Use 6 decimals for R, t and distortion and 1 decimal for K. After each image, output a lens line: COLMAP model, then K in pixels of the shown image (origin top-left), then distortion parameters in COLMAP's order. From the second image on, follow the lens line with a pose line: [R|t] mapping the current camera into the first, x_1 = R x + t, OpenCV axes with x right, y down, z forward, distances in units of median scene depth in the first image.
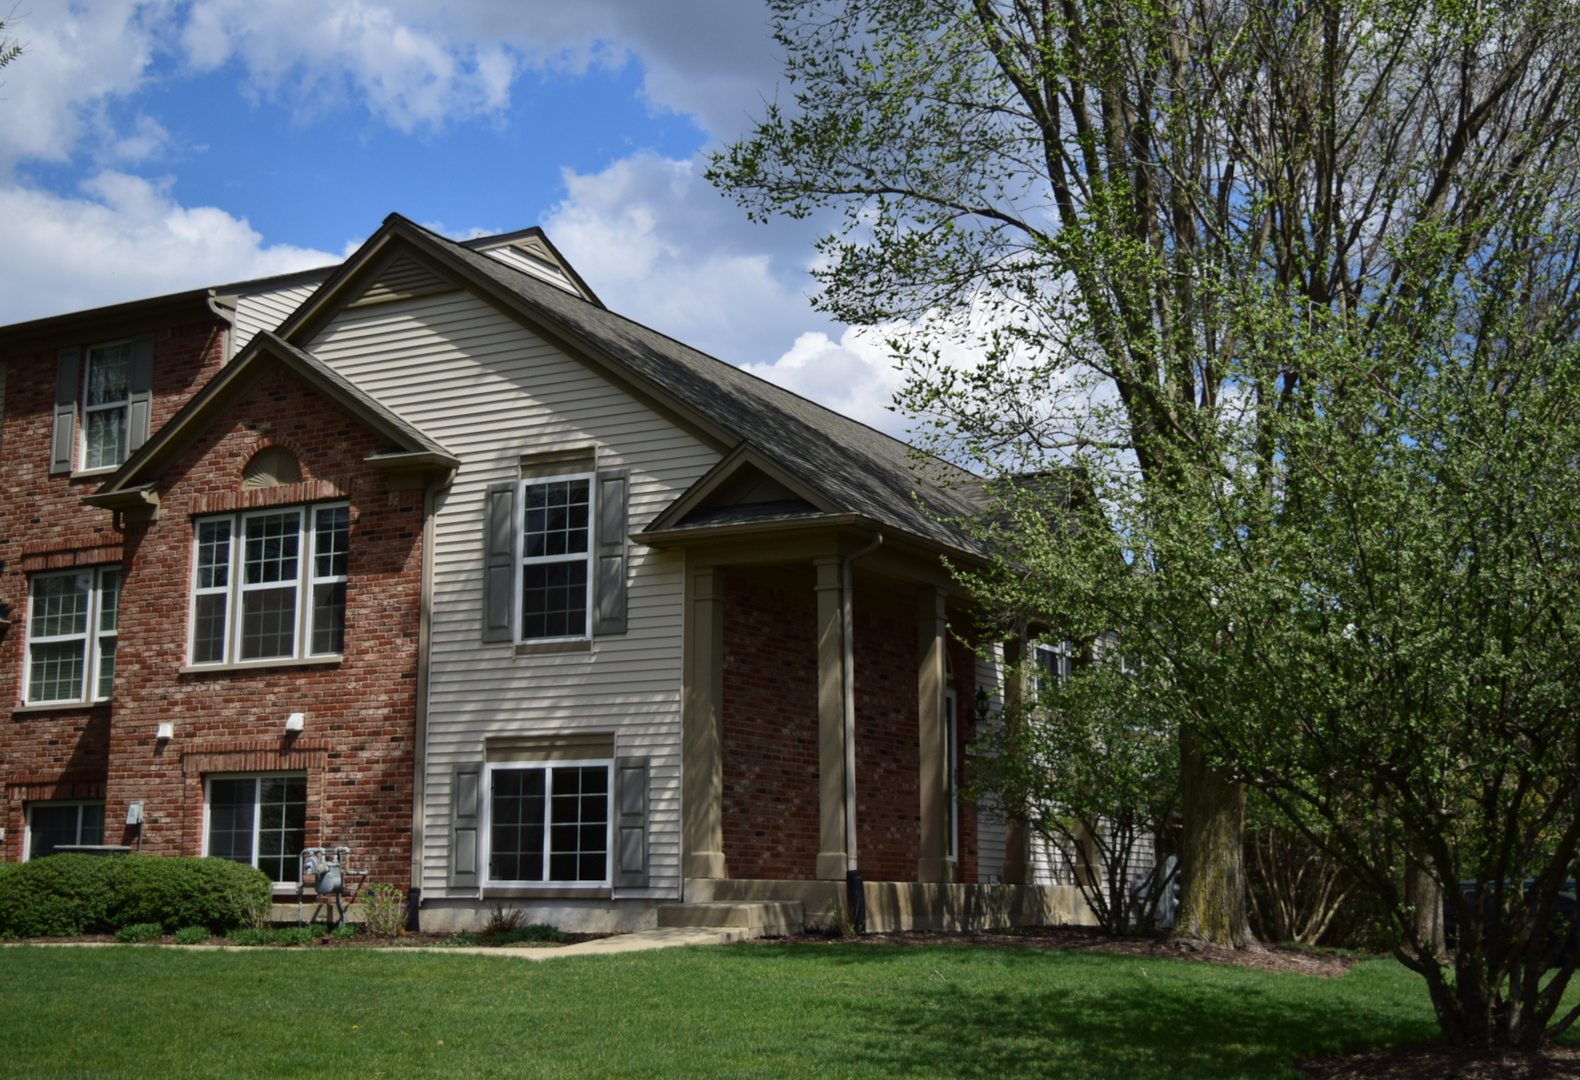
lens RADIAL K [[2080.9, 0, 790.0], [0, 2080.9, 540.0], [0, 0, 1]] dist [0.010597, 0.033272]
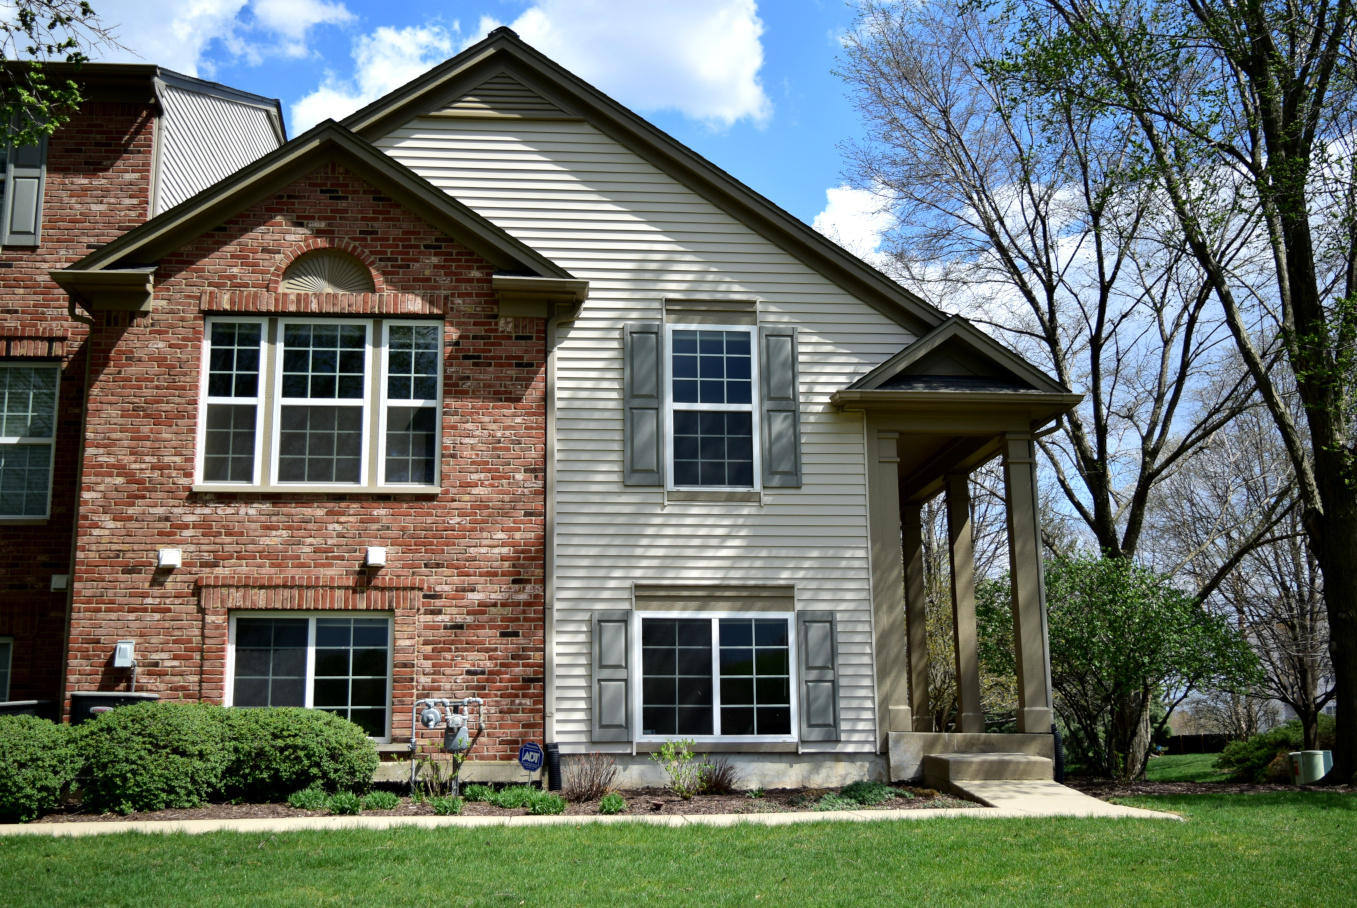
lens RADIAL K [[1446.6, 0, 678.5], [0, 1446.6, 454.0], [0, 0, 1]] dist [-0.005313, -0.011128]
pose [[0.832126, 0.099703, 0.545551, -0.470863], [-0.087795, 0.994985, -0.047926, 0.061894], [-0.547594, -0.008016, 0.836706, 0.410639]]
